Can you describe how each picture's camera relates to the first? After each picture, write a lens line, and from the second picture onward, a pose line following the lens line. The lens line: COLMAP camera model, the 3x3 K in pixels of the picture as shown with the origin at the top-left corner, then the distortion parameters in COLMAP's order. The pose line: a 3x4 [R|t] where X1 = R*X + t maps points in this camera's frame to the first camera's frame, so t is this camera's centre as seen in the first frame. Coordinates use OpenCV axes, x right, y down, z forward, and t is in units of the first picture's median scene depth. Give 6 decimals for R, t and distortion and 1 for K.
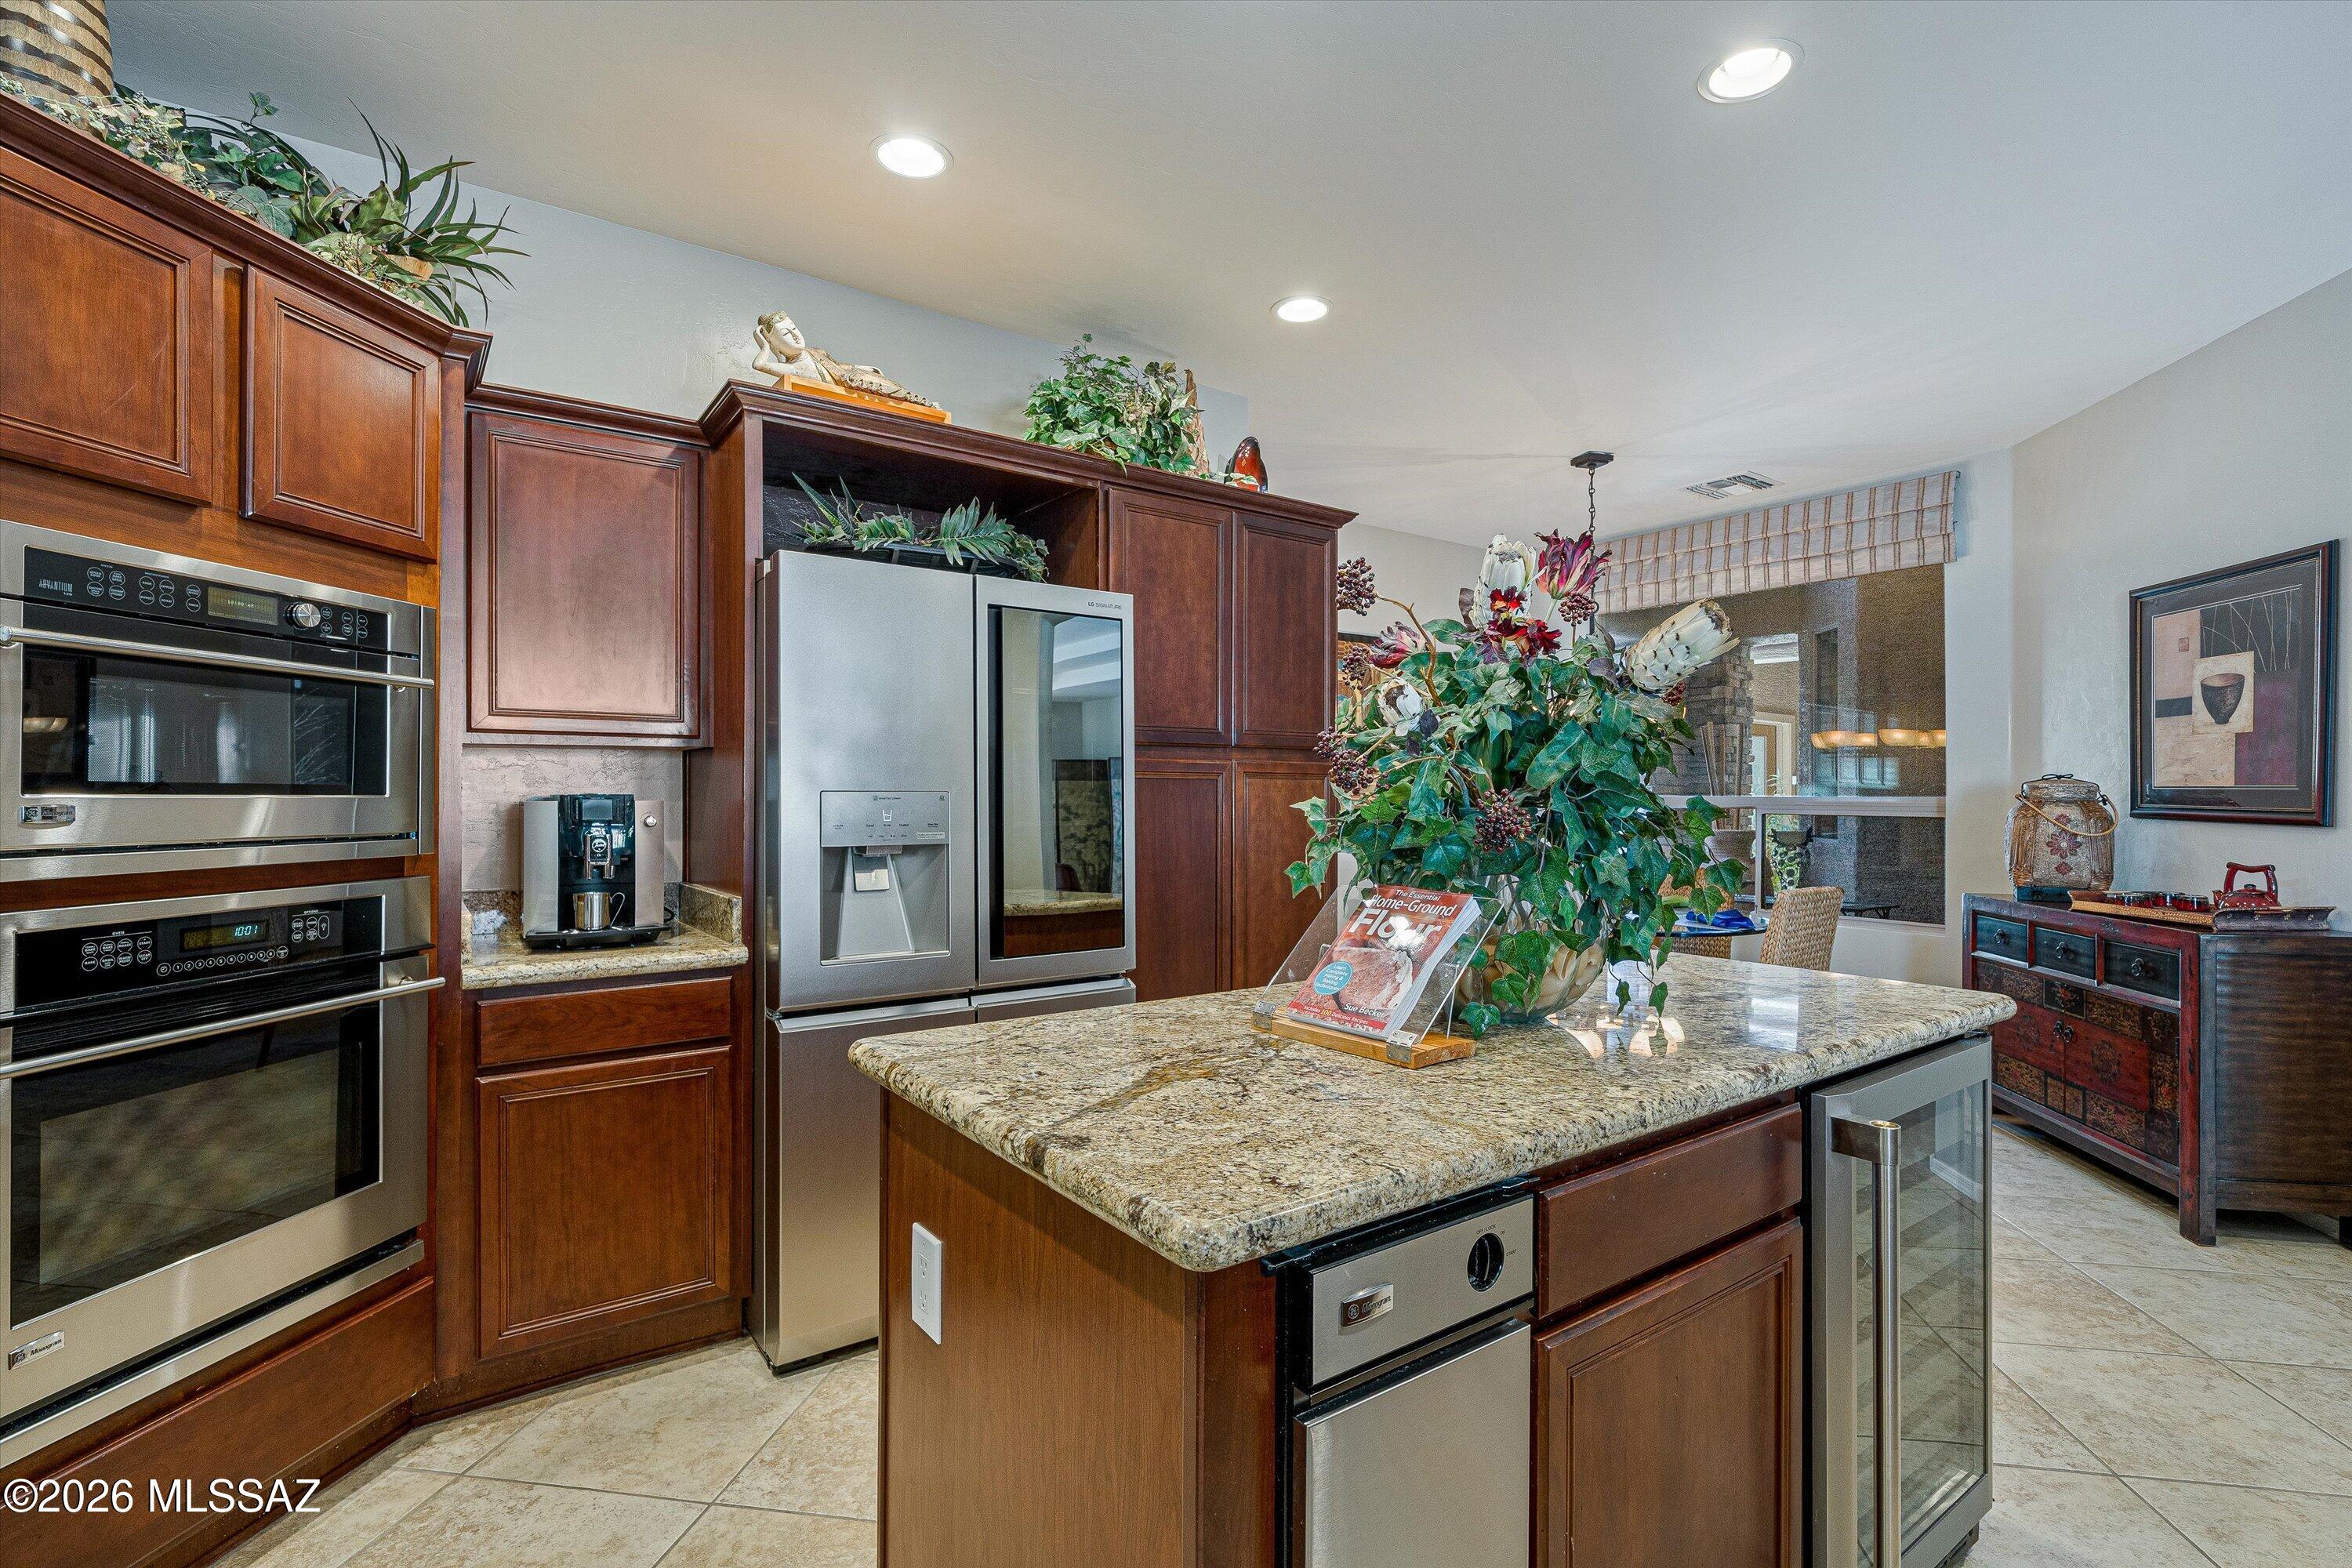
lens RADIAL K [[1099.4, 0, 1176.0], [0, 1099.4, 784.0], [0, 0, 1]] dist [-0.000970, -0.000107]
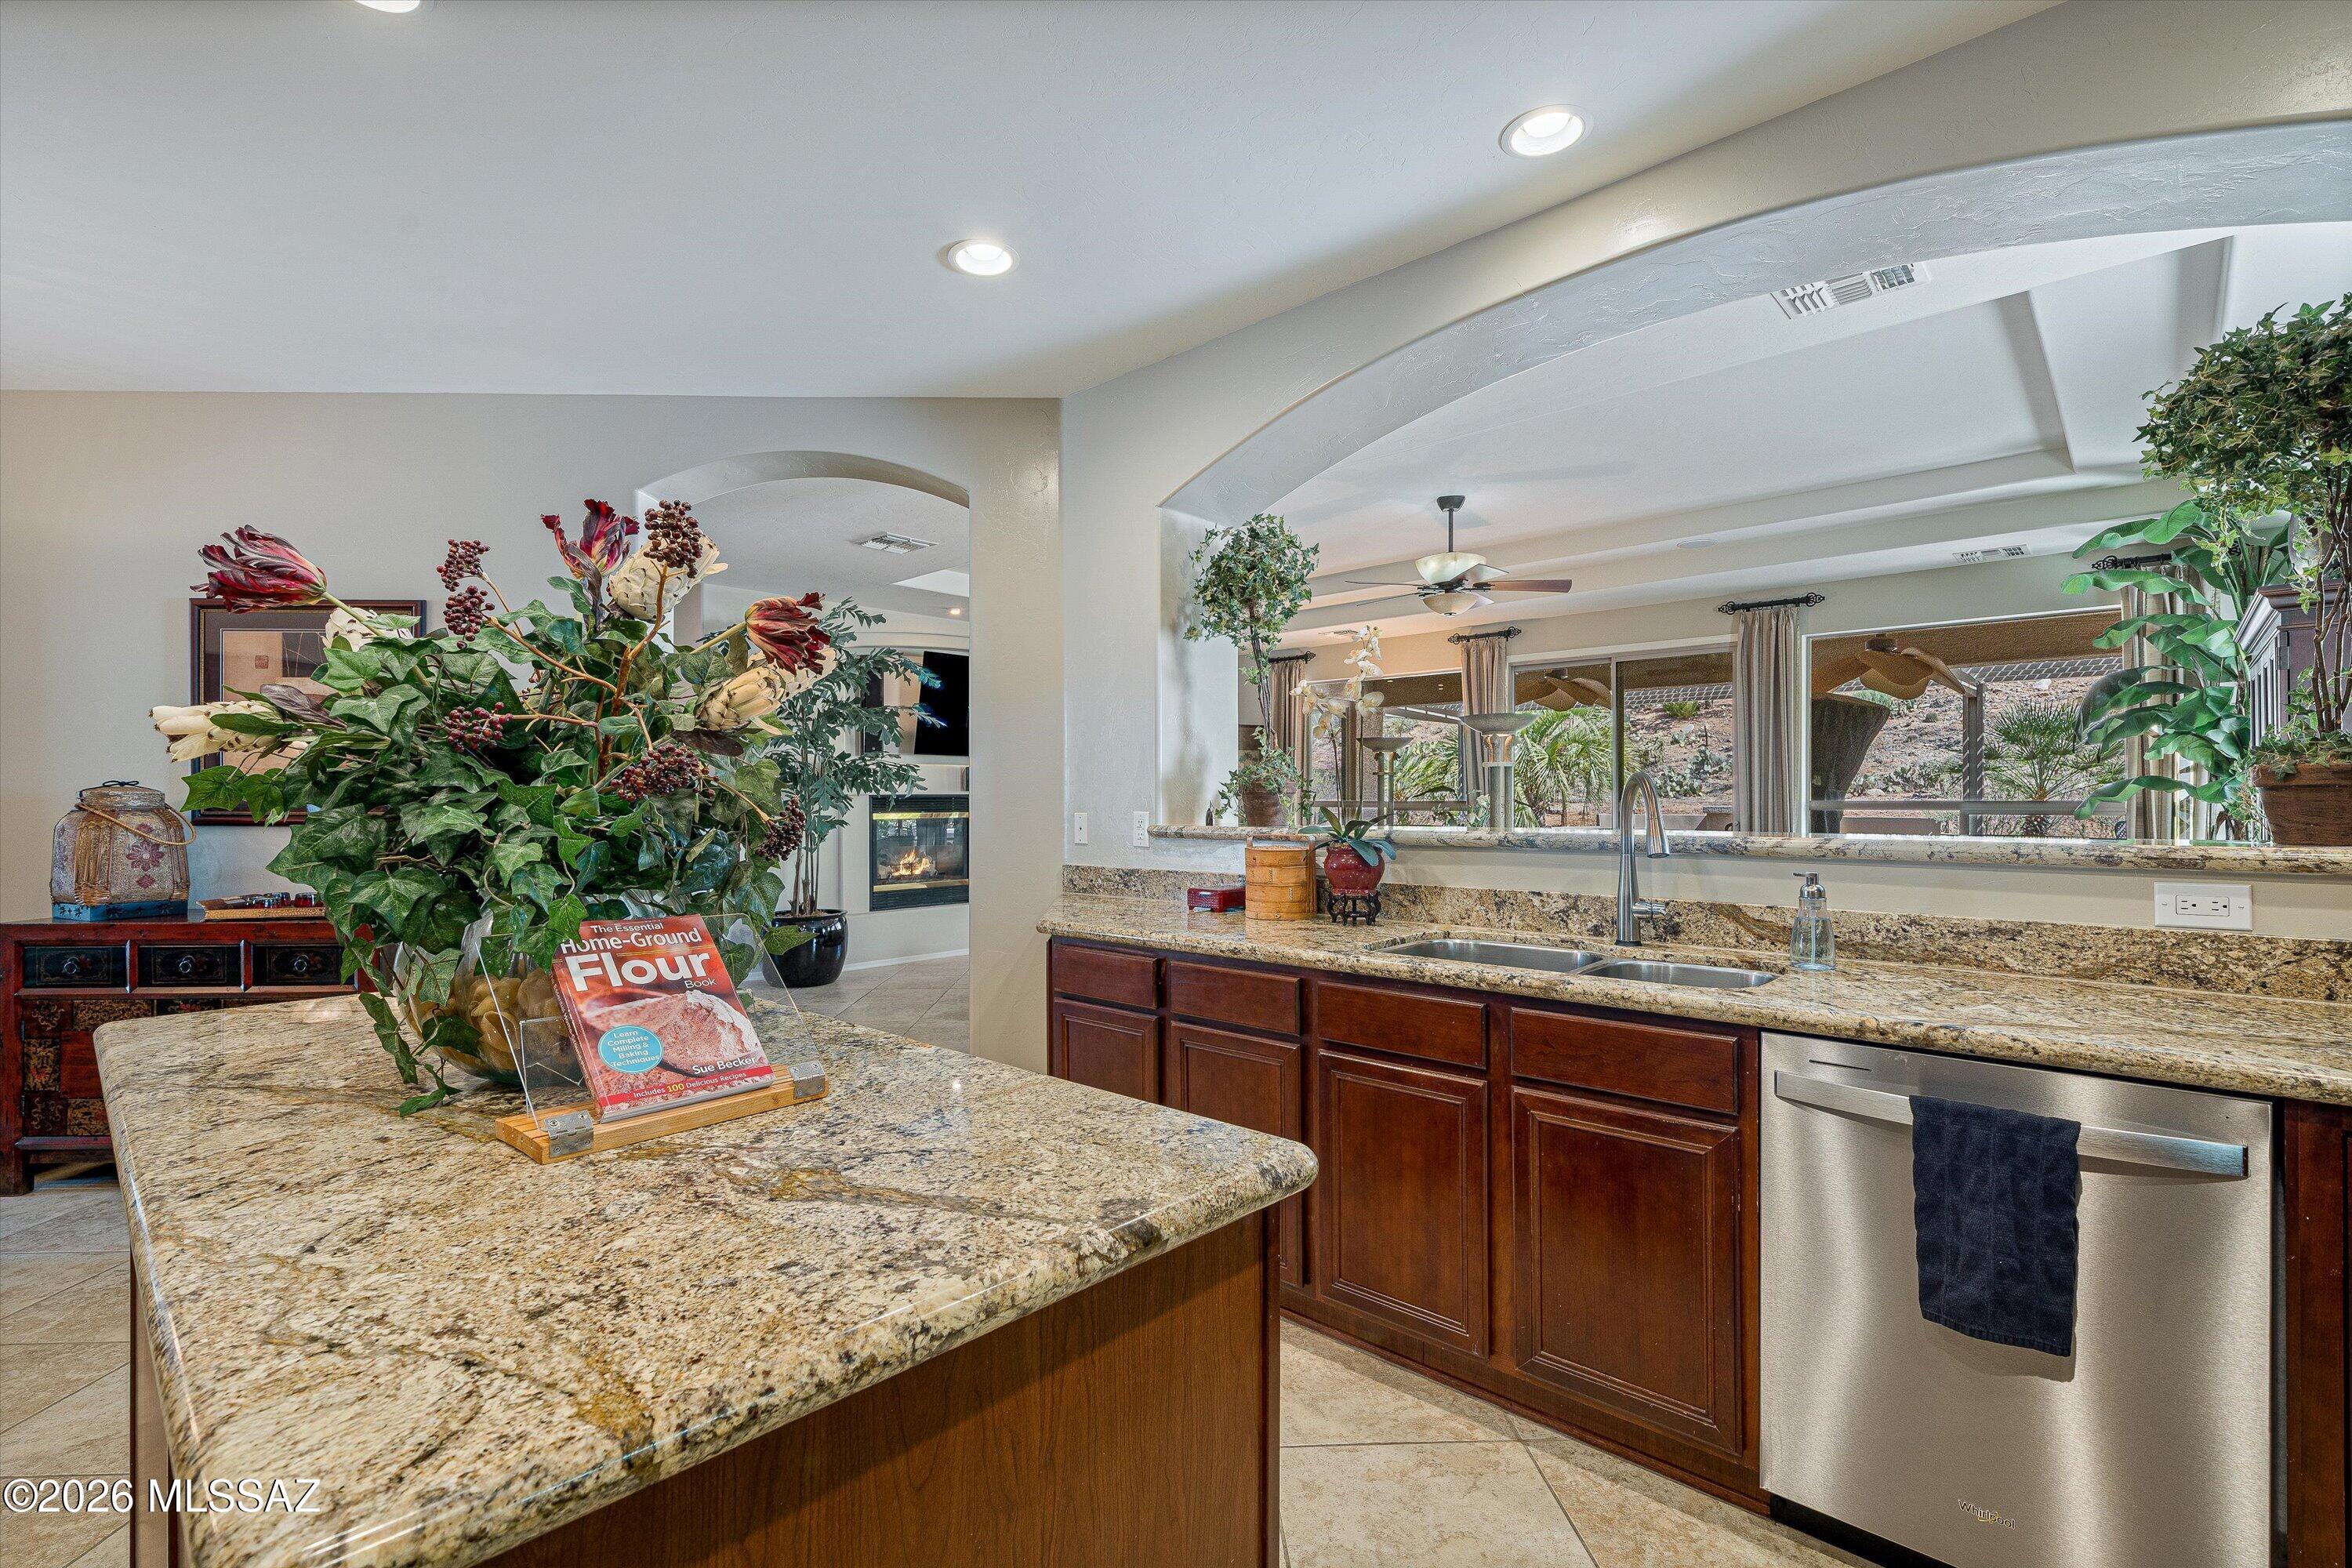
lens RADIAL K [[1047.5, 0, 1177.1], [0, 1047.5, 792.7], [0, 0, 1]] dist [0.001295, 0.000478]
pose [[-0.194810, 0.004581, 0.980830, -0.249881], [-0.004639, 0.999974, -0.005592, 0.001786], [-0.980830, -0.005639, -0.194783, 0.308447]]
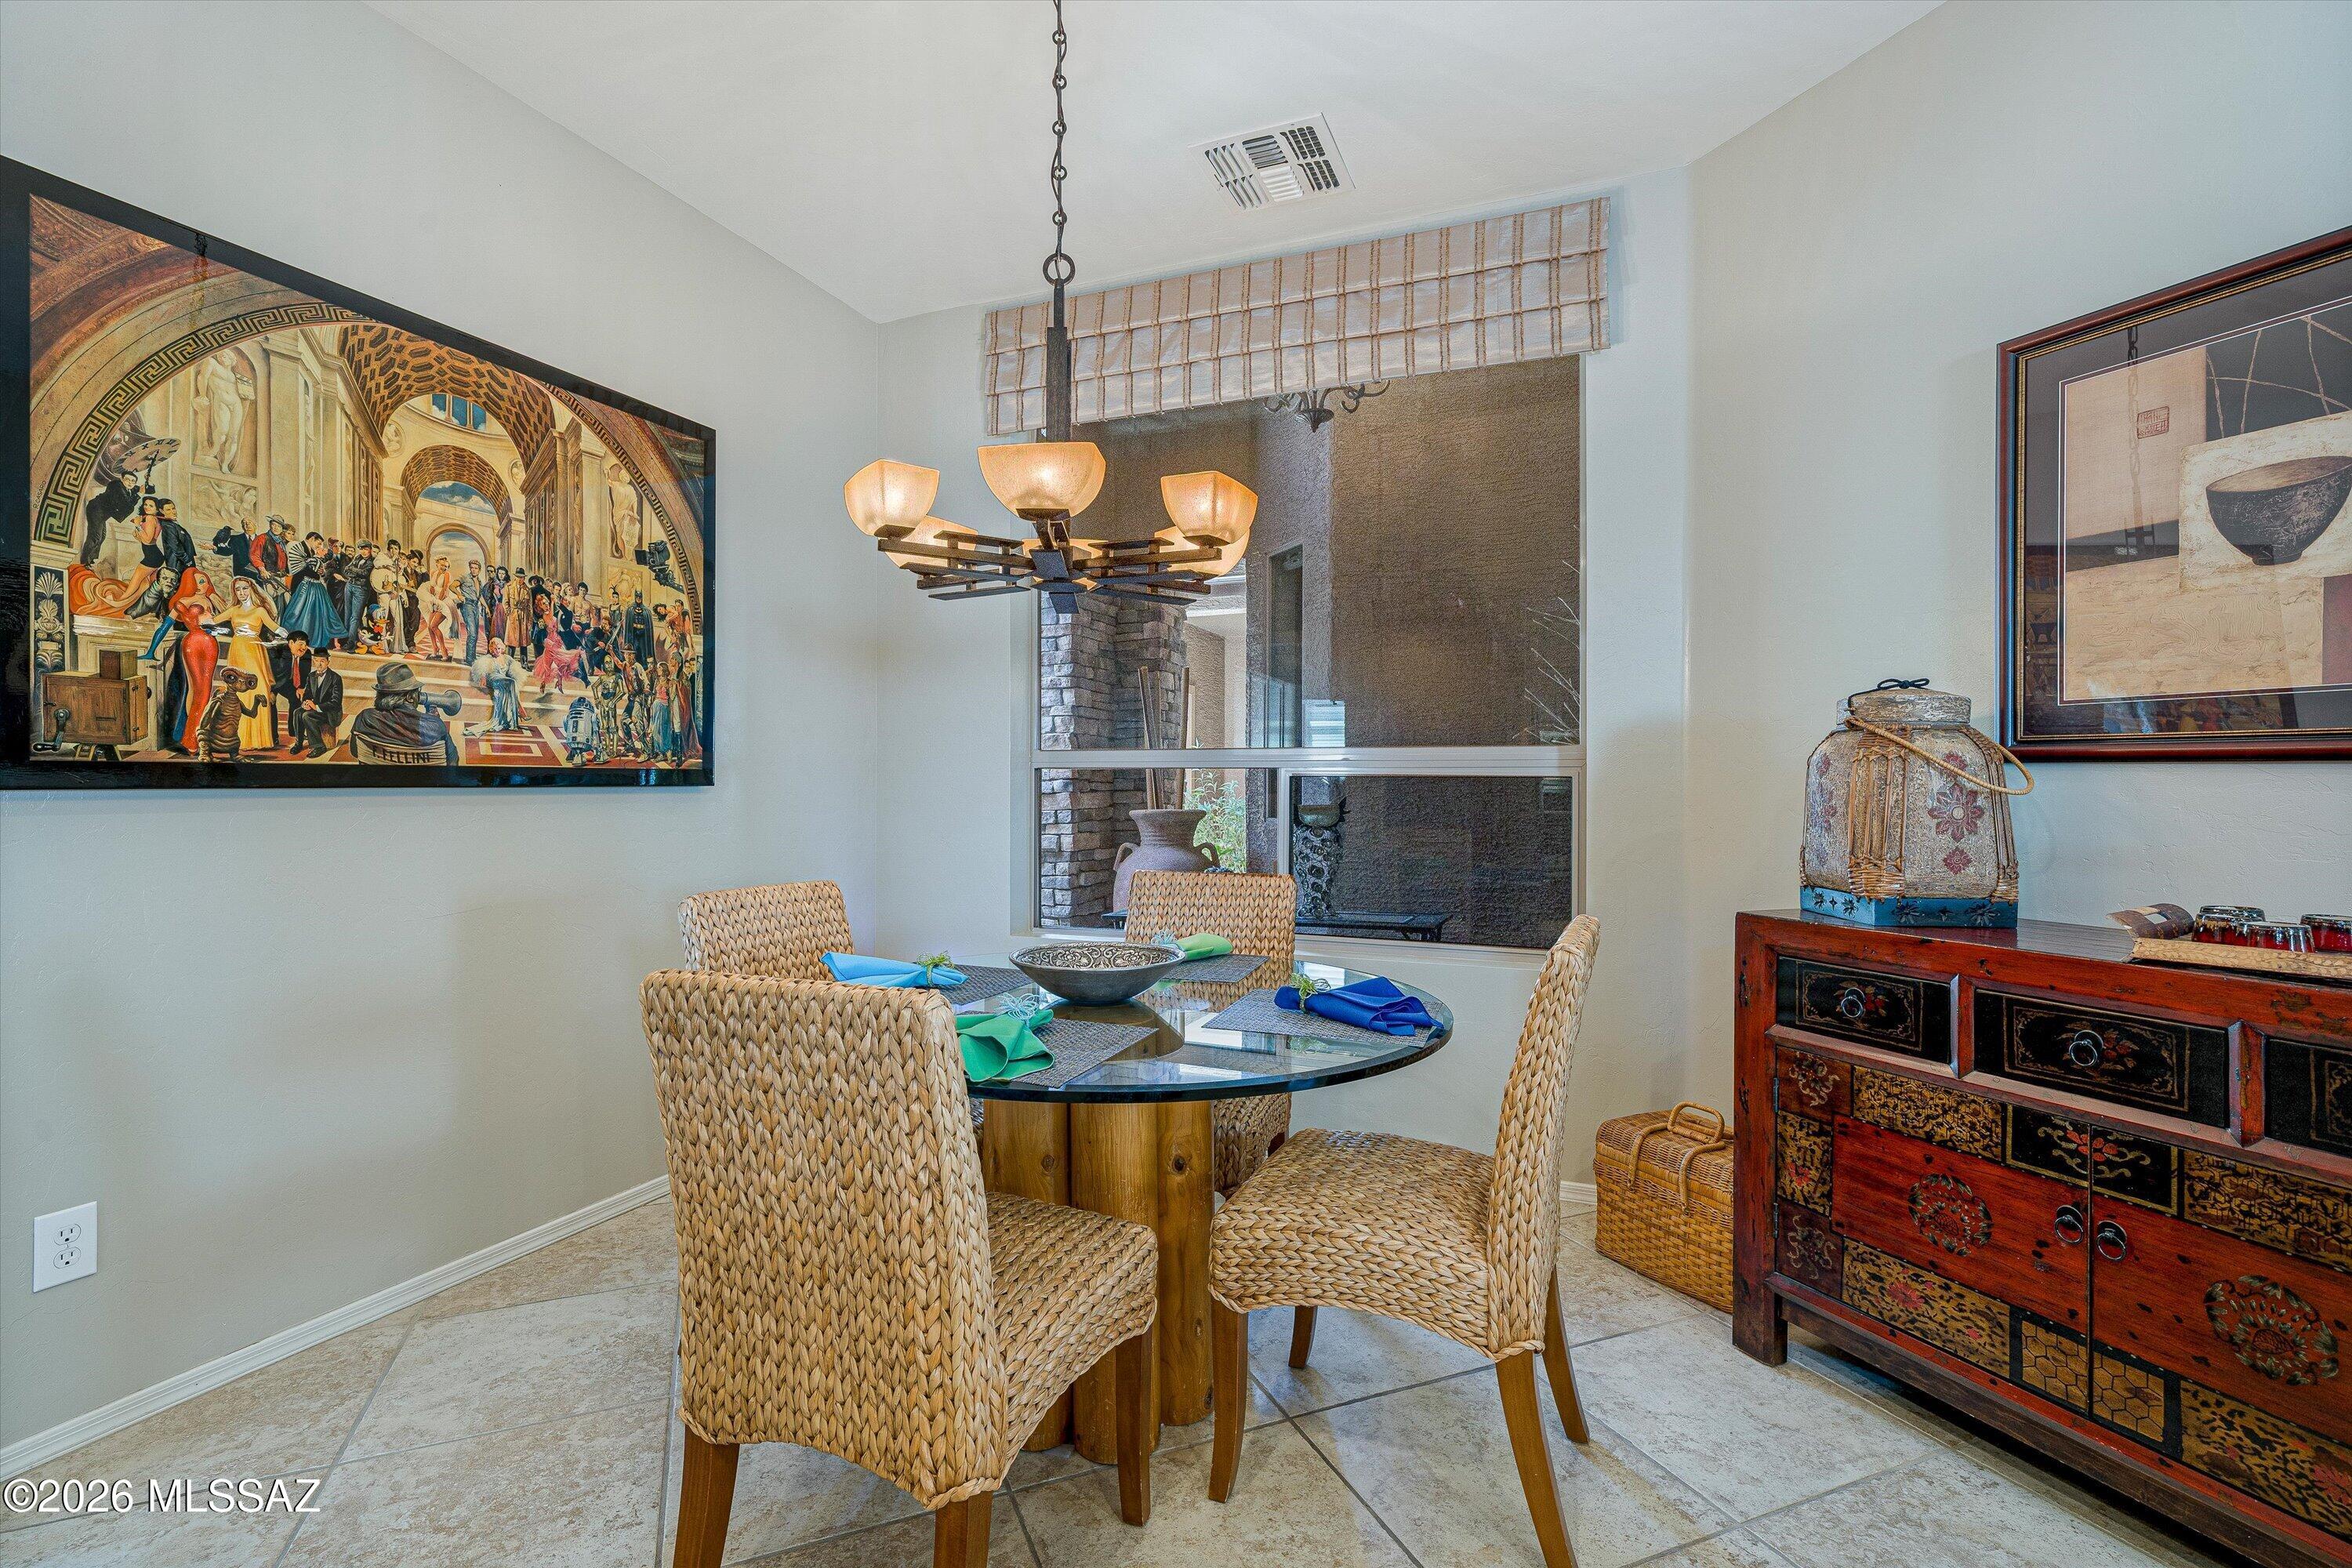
lens RADIAL K [[1047.5, 0, 1177.1], [0, 1047.5, 792.7], [0, 0, 1]] dist [0.001295, 0.000478]
pose [[0.848534, -0.004407, 0.529122, 0.254256], [-0.005643, 0.999833, 0.017377, 0.039803], [-0.529110, -0.017731, 0.848368, 0.786323]]
